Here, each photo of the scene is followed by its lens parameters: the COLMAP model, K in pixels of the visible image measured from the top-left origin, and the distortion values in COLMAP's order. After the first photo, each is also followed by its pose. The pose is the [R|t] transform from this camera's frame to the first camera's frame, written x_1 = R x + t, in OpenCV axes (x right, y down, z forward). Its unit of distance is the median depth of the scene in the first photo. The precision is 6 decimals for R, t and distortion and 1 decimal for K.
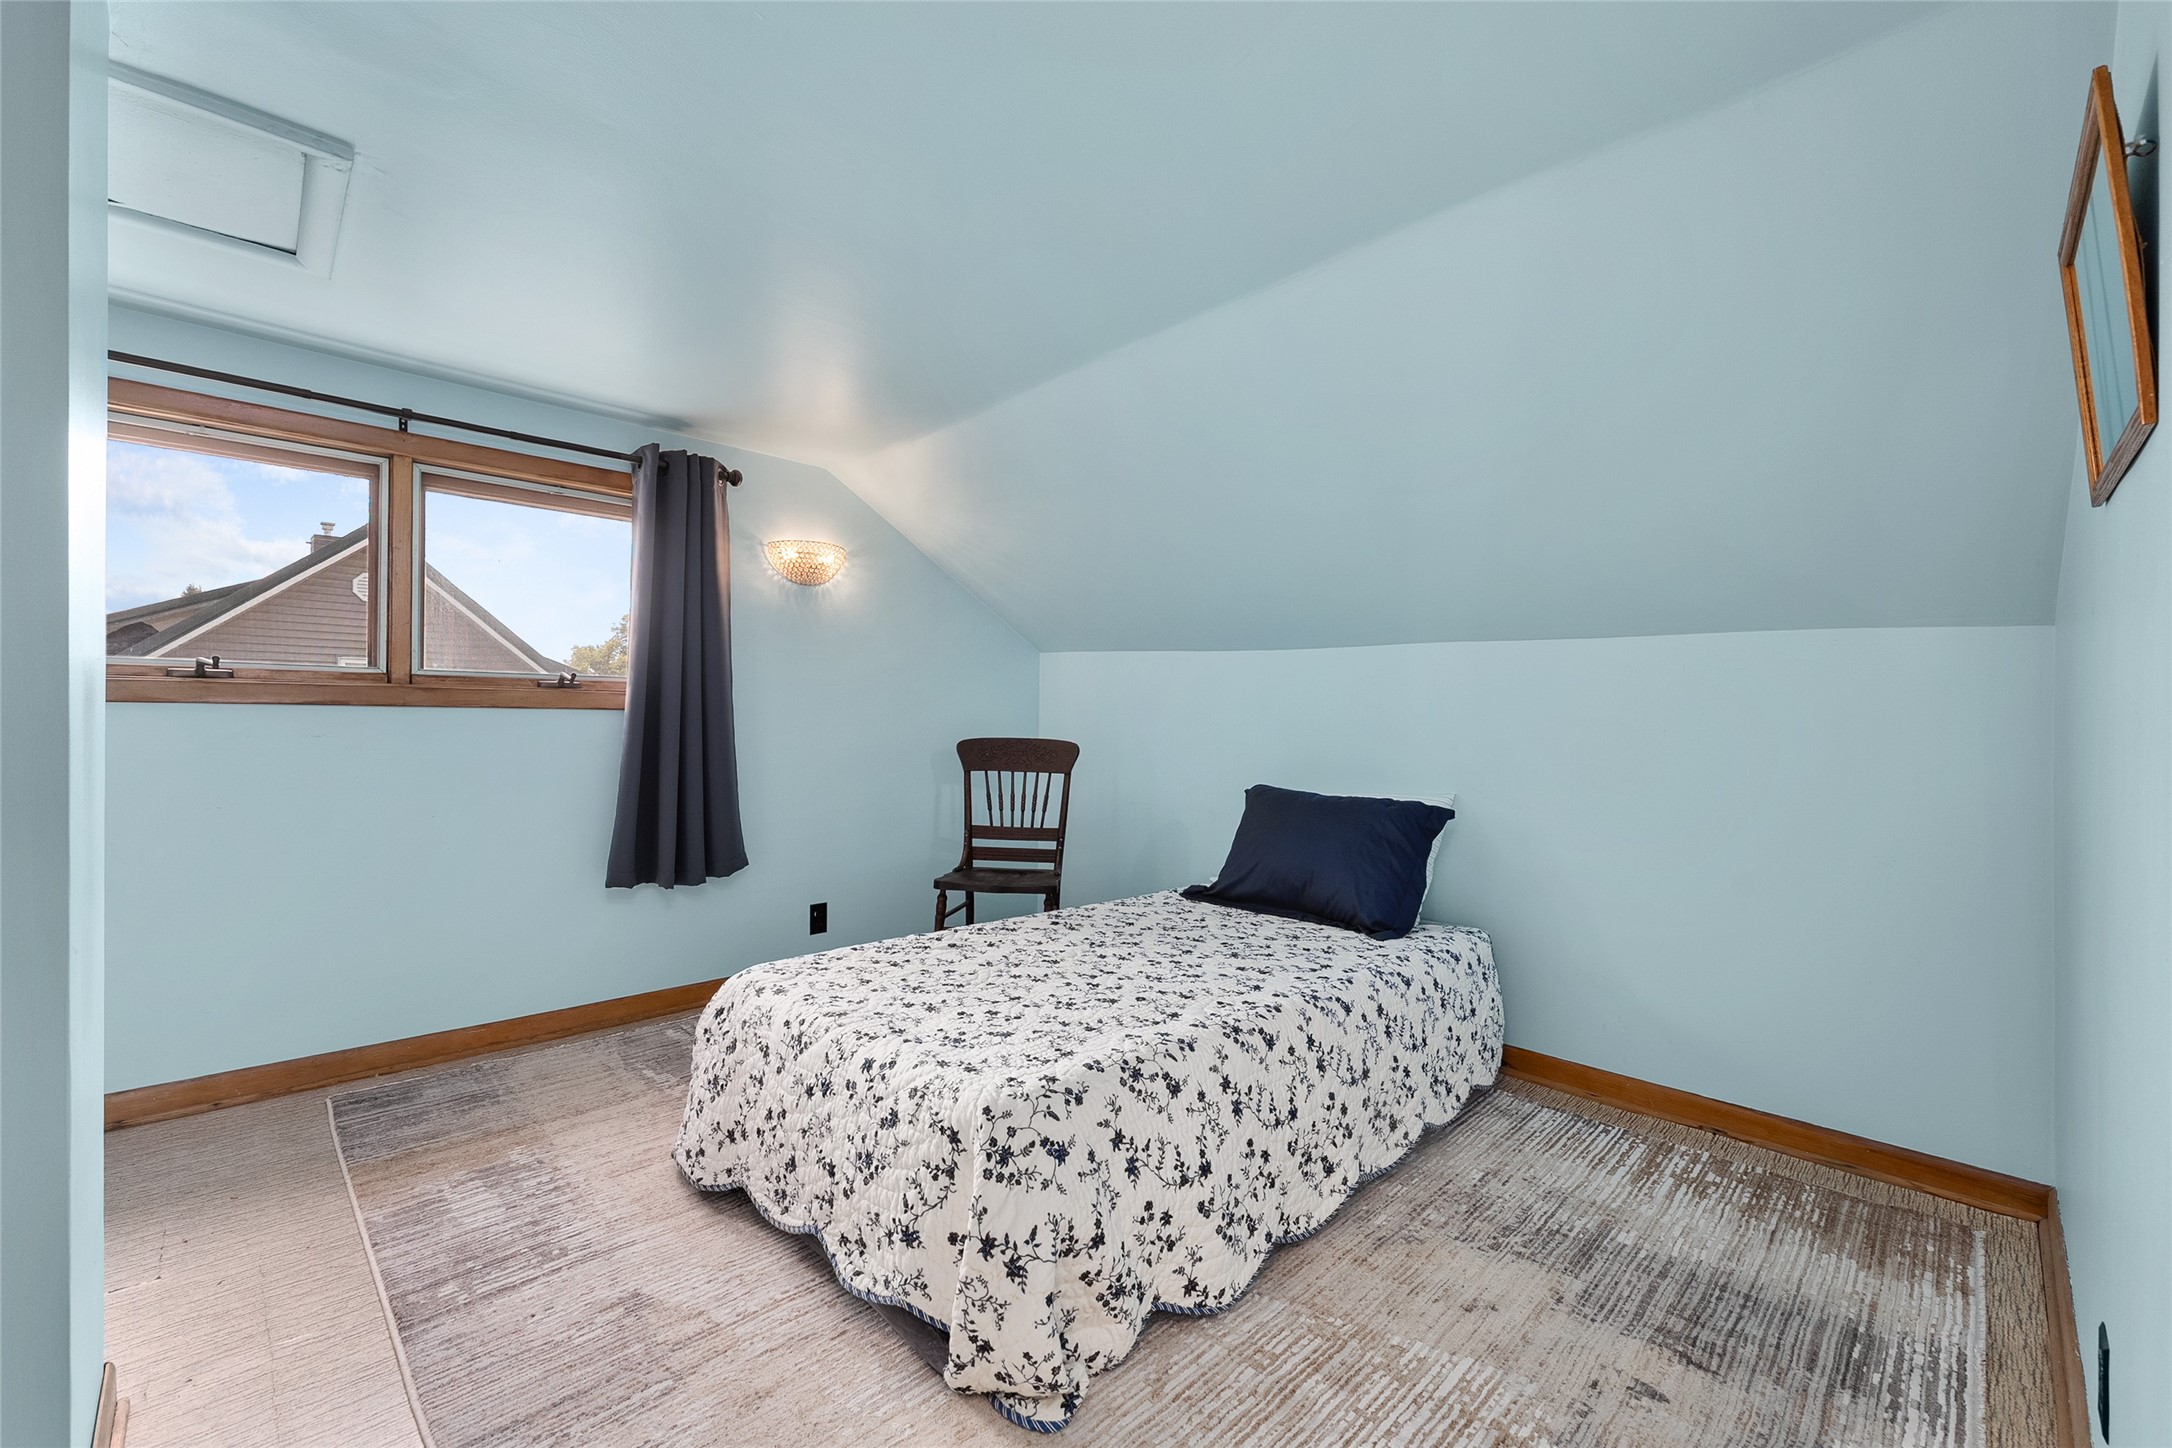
lens RADIAL K [[891.6, 0, 1083.6], [0, 891.6, 716.3], [0, 0, 1]] dist [-0.000416, 0.000057]
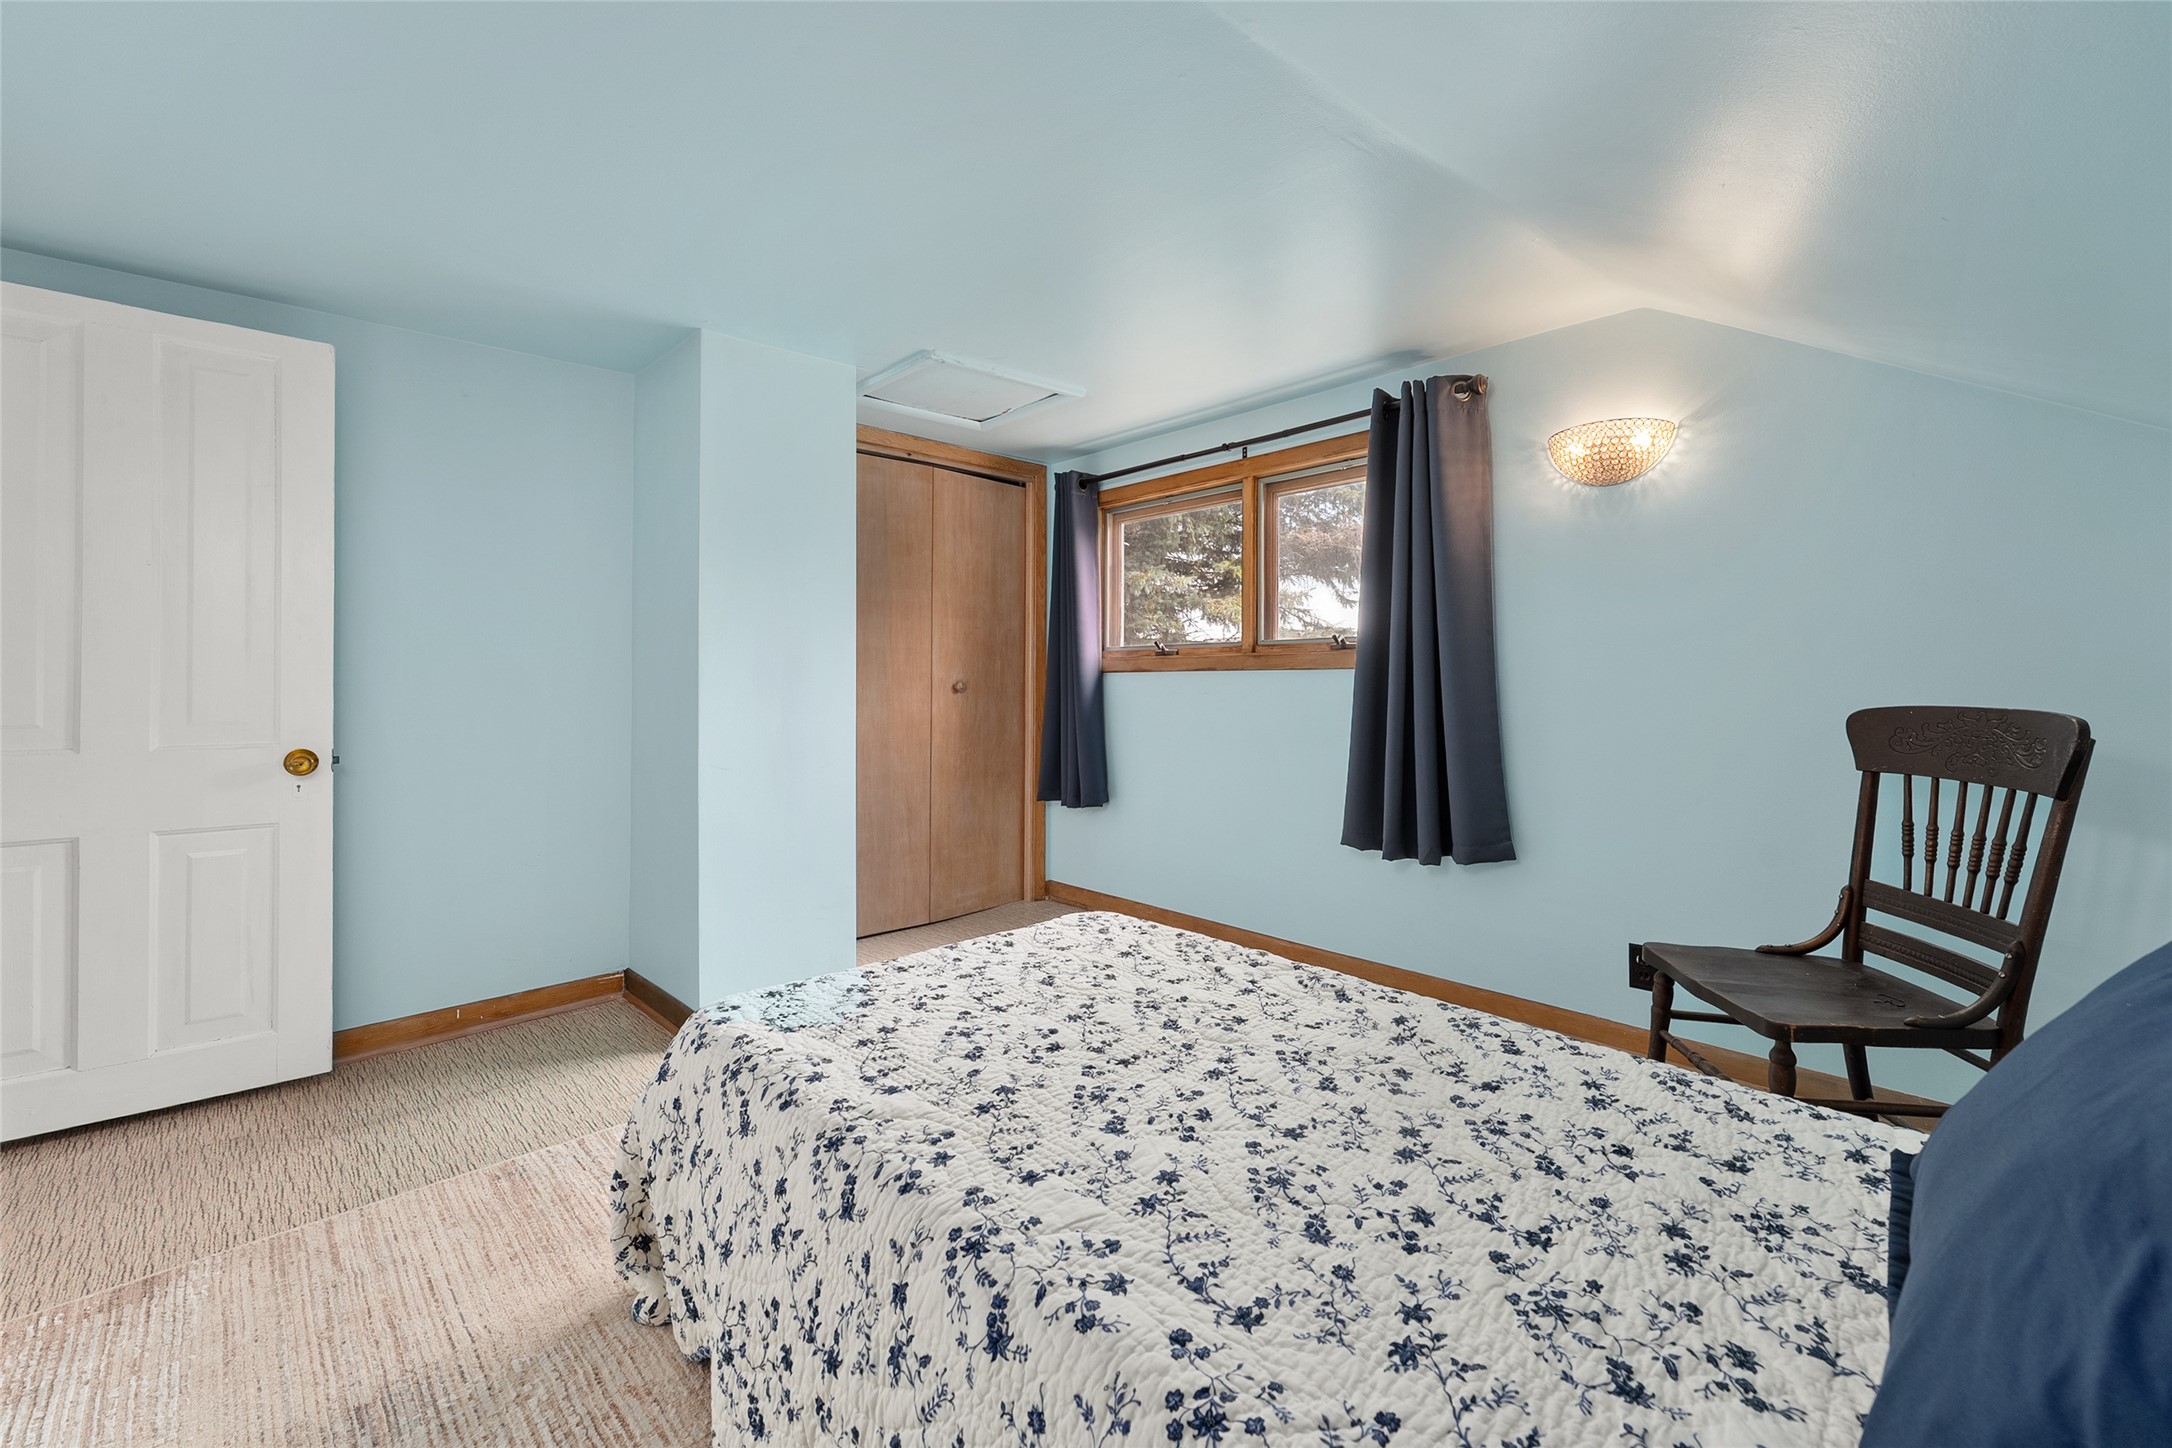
lens RADIAL K [[911.1, 0, 1091.9], [0, 911.1, 677.7], [0, 0, 1]] dist [0.000826, 0.000100]
pose [[-0.021203, -0.015917, -0.999648, 0.494878], [0.004514, 0.999862, -0.016016, 0.017267], [0.999765, -0.004852, -0.021129, 0.717777]]
